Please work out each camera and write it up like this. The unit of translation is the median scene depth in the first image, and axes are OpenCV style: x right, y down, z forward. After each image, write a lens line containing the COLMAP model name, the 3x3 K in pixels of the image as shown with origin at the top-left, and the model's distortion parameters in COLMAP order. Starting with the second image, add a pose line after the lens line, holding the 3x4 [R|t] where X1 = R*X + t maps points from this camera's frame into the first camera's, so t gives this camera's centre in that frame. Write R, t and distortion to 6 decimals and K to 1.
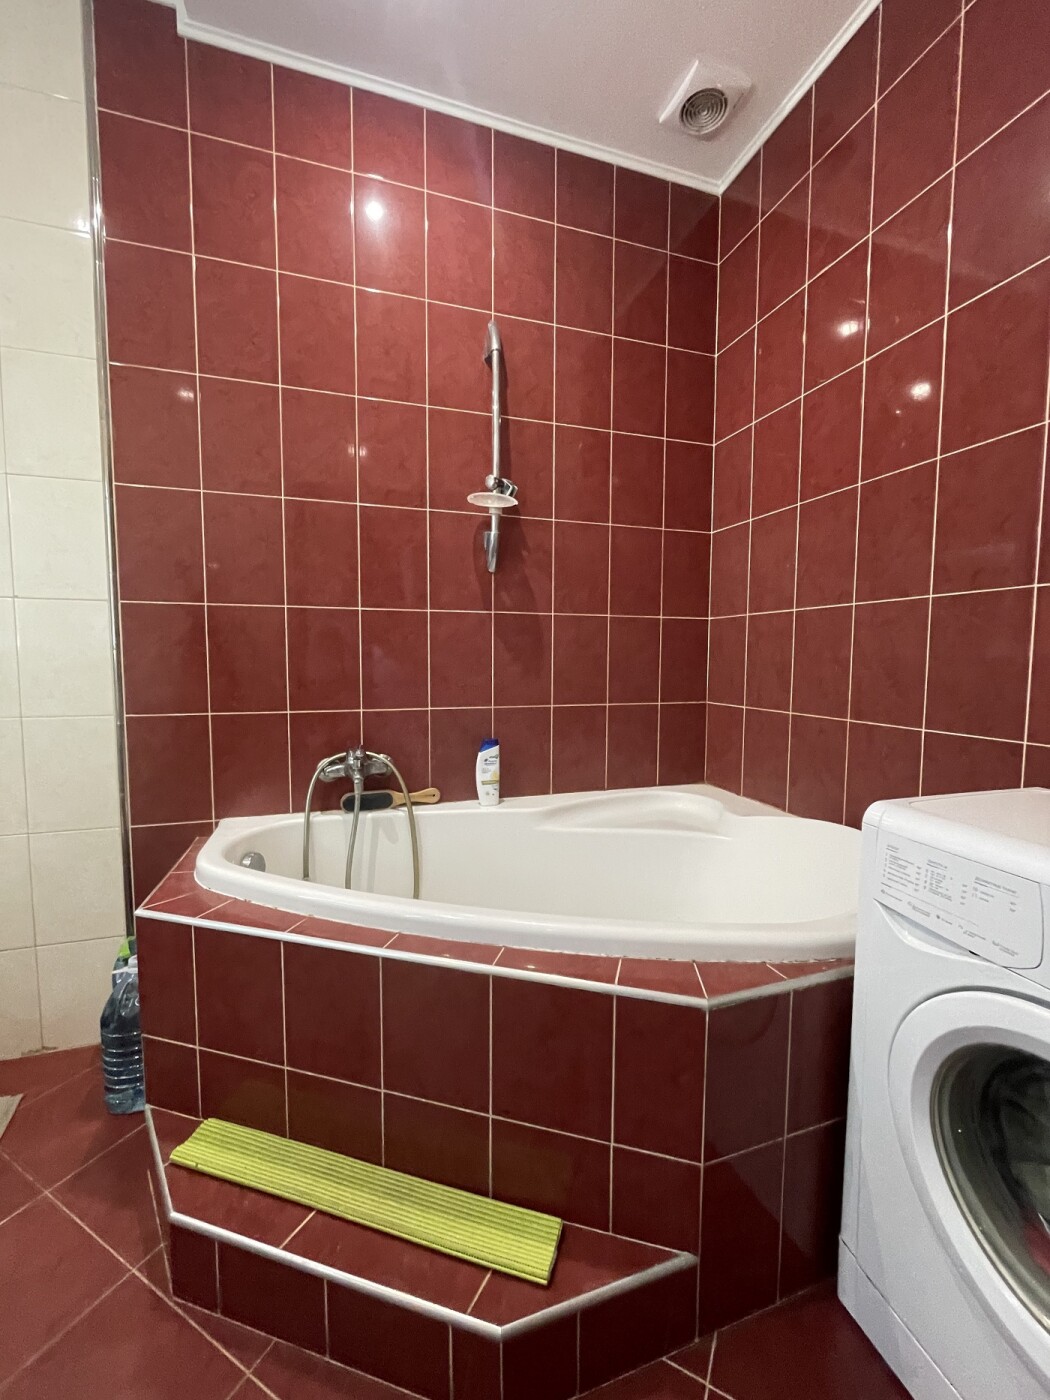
lens RADIAL K [[569.4, 0, 529.0], [0, 569.4, 696.1], [0, 0, 1]] dist [-0.000758, 0.000054]
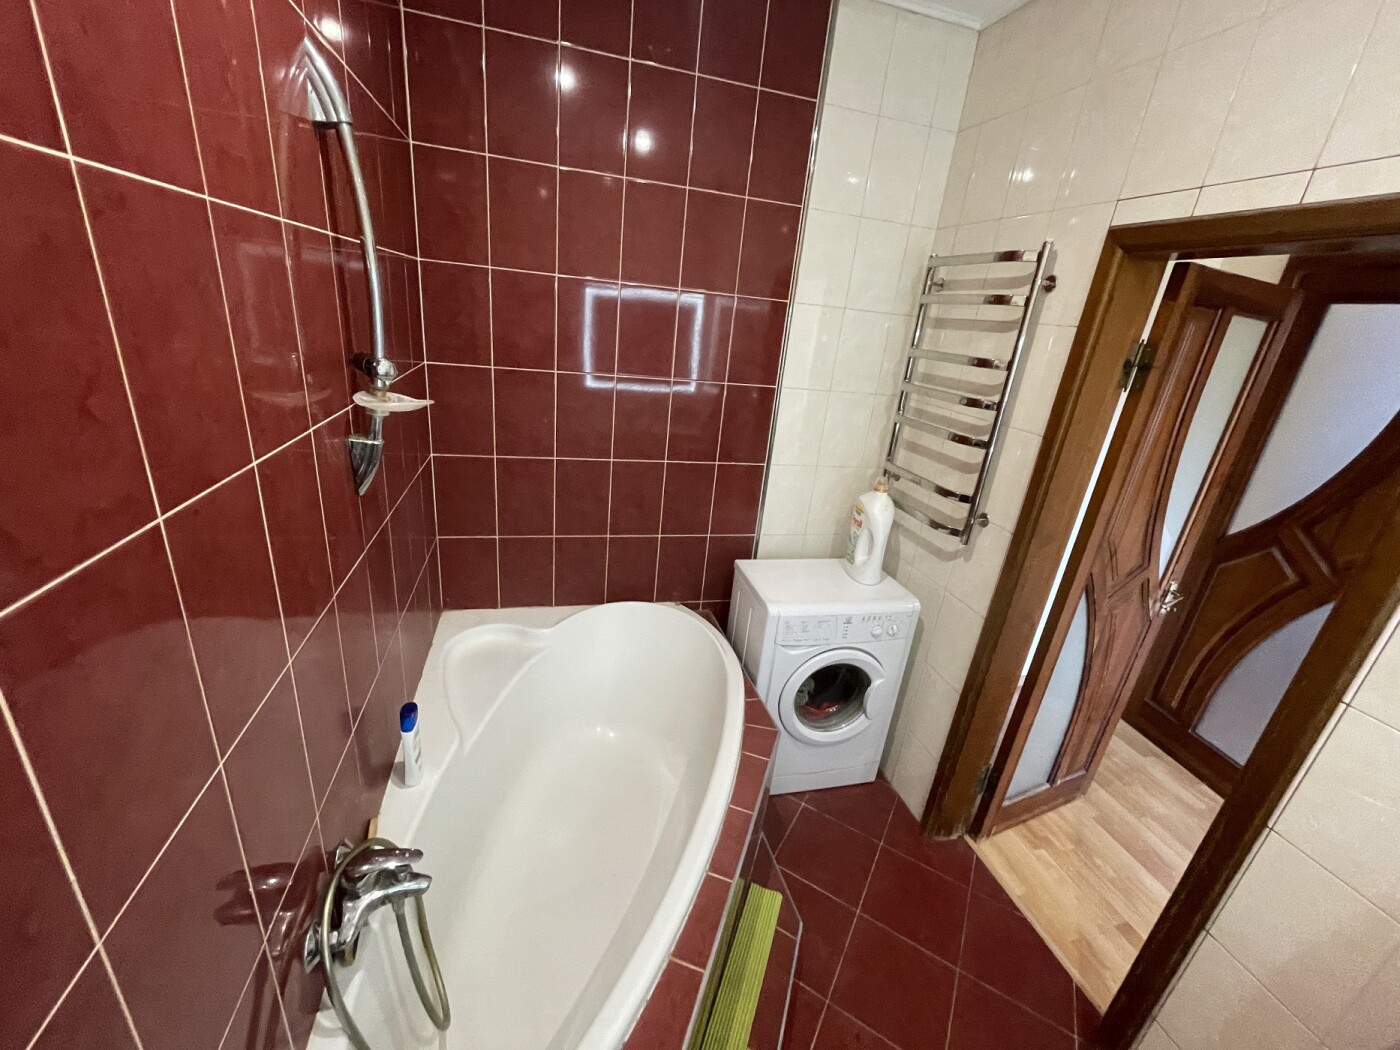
lens RADIAL K [[569.4, 0, 691.4], [0, 569.4, 521.6], [0, 0, 1]] dist [-0.000758, 0.000054]
pose [[0.057067, -0.352034, 0.934246, -1.493776], [-0.027356, 0.934868, 0.353939, -0.981713], [-0.997995, -0.045755, 0.043720, 1.372886]]
